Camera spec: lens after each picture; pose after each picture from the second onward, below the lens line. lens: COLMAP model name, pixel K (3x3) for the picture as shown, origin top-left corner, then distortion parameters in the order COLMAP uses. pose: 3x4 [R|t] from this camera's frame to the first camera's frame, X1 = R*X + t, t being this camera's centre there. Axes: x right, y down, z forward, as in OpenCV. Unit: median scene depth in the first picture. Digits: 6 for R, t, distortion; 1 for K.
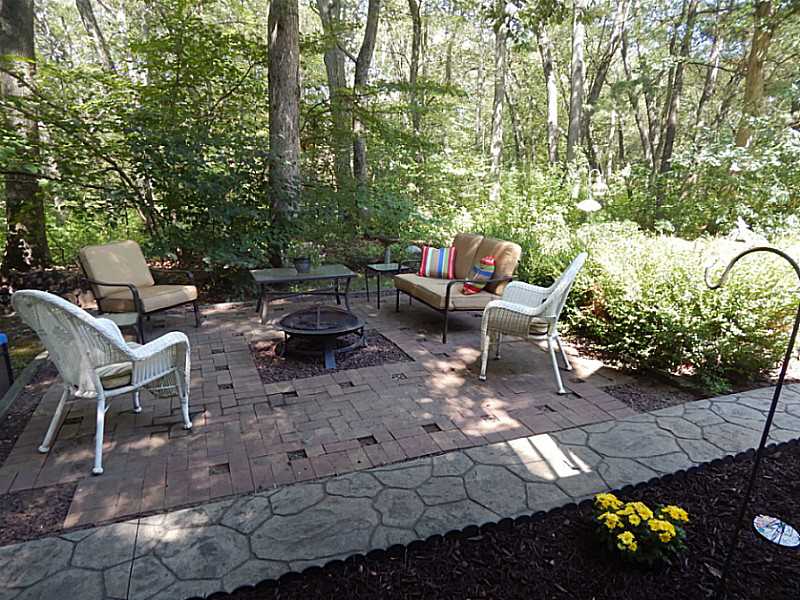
lens RADIAL K [[523.2, 0, 400.0], [0, 523.2, 300.0], [0, 0, 1]] dist [-0.002425, -0.009223]
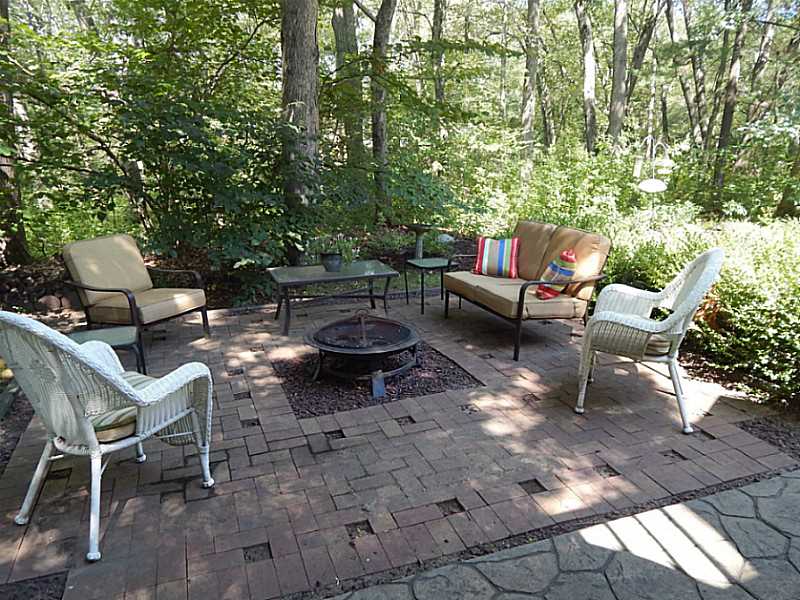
lens RADIAL K [[577.7, 0, 400.0], [0, 577.7, 300.0], [0, 0, 1]] dist [-0.009274, -0.007941]
pose [[0.999792, -0.005592, -0.019592, -0.075665], [0.005869, 0.999883, 0.014129, -0.023648], [0.019511, -0.014241, 0.999708, 0.119715]]
